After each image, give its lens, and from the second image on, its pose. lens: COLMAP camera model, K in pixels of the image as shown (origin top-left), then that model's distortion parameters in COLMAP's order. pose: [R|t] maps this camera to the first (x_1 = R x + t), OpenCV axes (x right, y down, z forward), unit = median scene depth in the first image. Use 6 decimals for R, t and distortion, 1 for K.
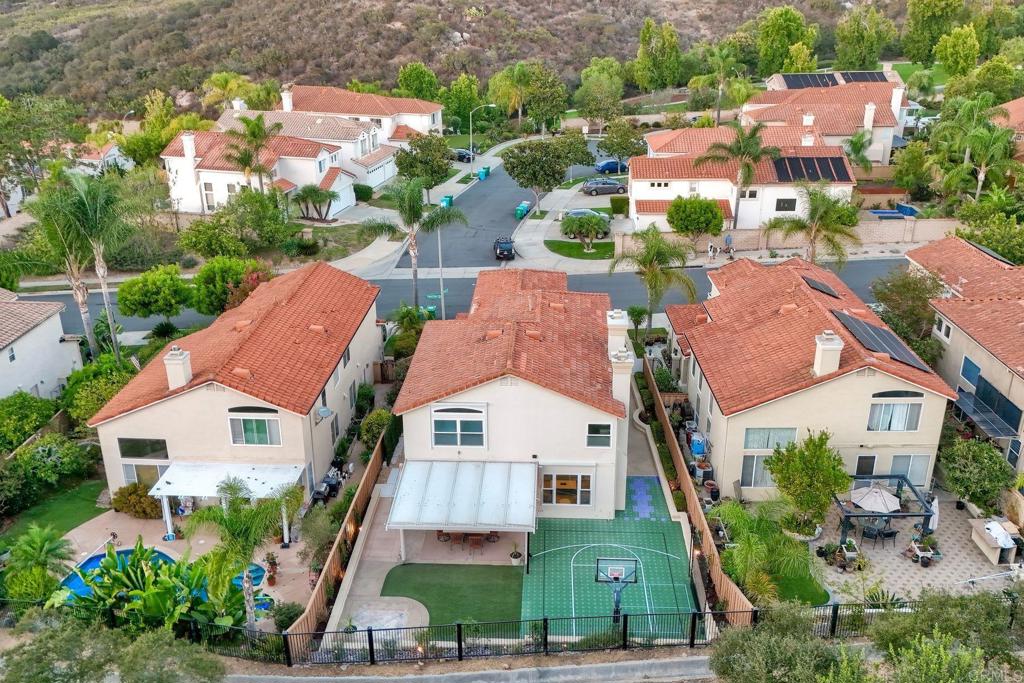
lens RADIAL K [[883.5, 0, 511.4], [0, 883.5, 351.2], [0, 0, 1]] dist [0.060831, -0.045191]
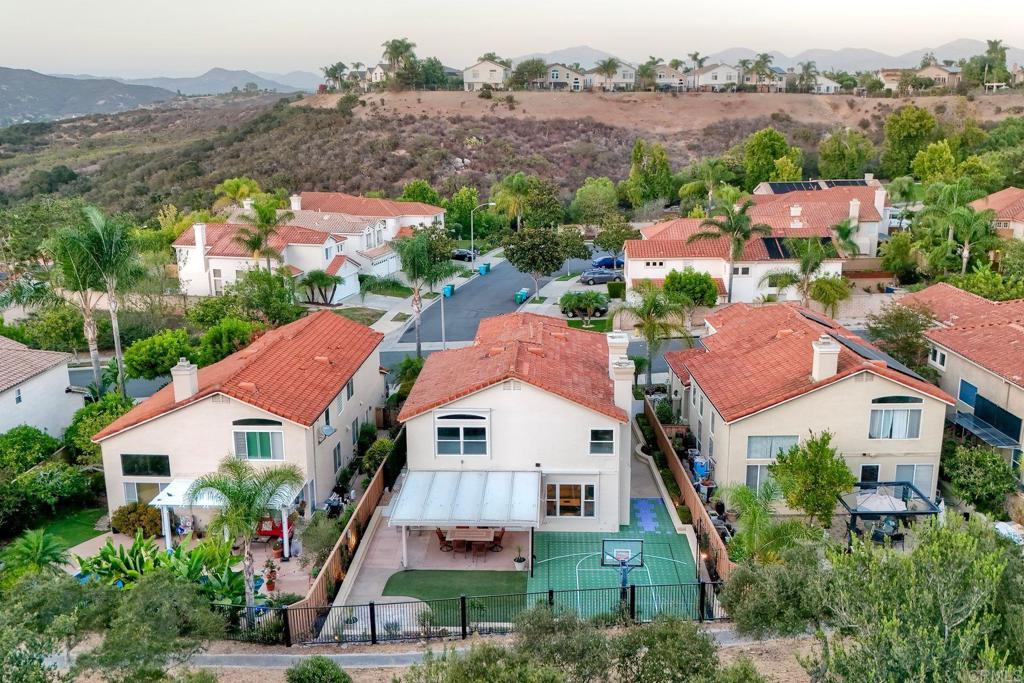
lens RADIAL K [[883.5, 0, 510.4], [0, 883.5, 350.3], [0, 0, 1]] dist [0.060831, -0.045191]
pose [[0.999993, -0.003704, 0.000888, -0.004443], [0.003796, 0.988074, -0.153934, 0.126489], [-0.000308, 0.153936, 0.988081, -0.006303]]
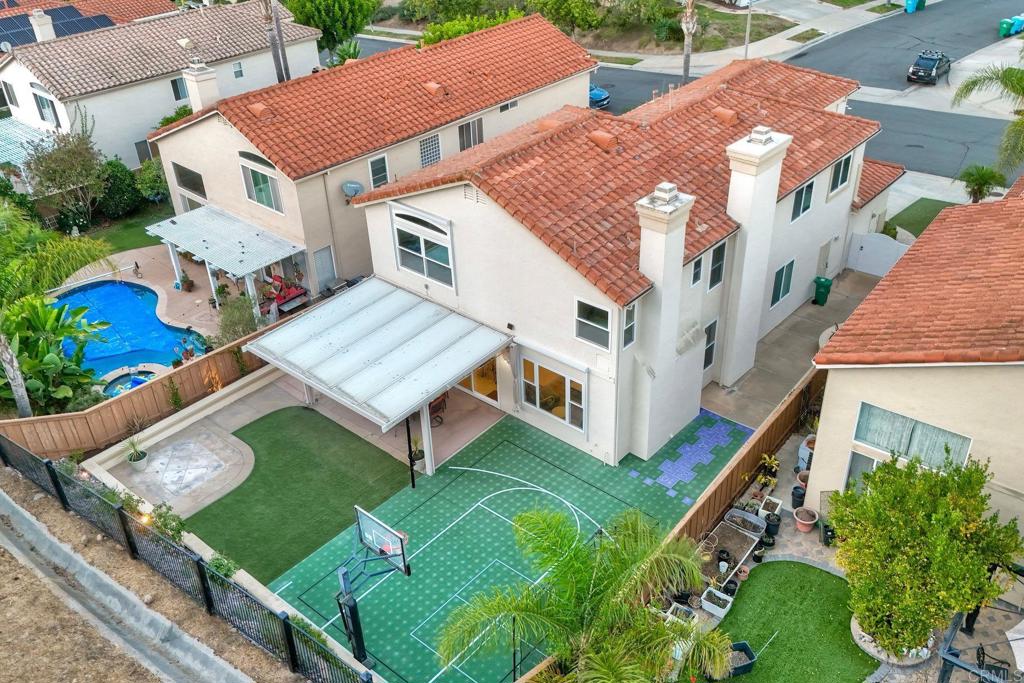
lens RADIAL K [[883.5, 0, 521.2], [0, 883.5, 348.2], [0, 0, 1]] dist [0.060831, -0.045191]
pose [[0.789785, 0.321973, -0.522085, 0.320107], [-0.223403, 0.943686, 0.244023, -0.018755], [0.571254, -0.076090, 0.817239, 0.426779]]
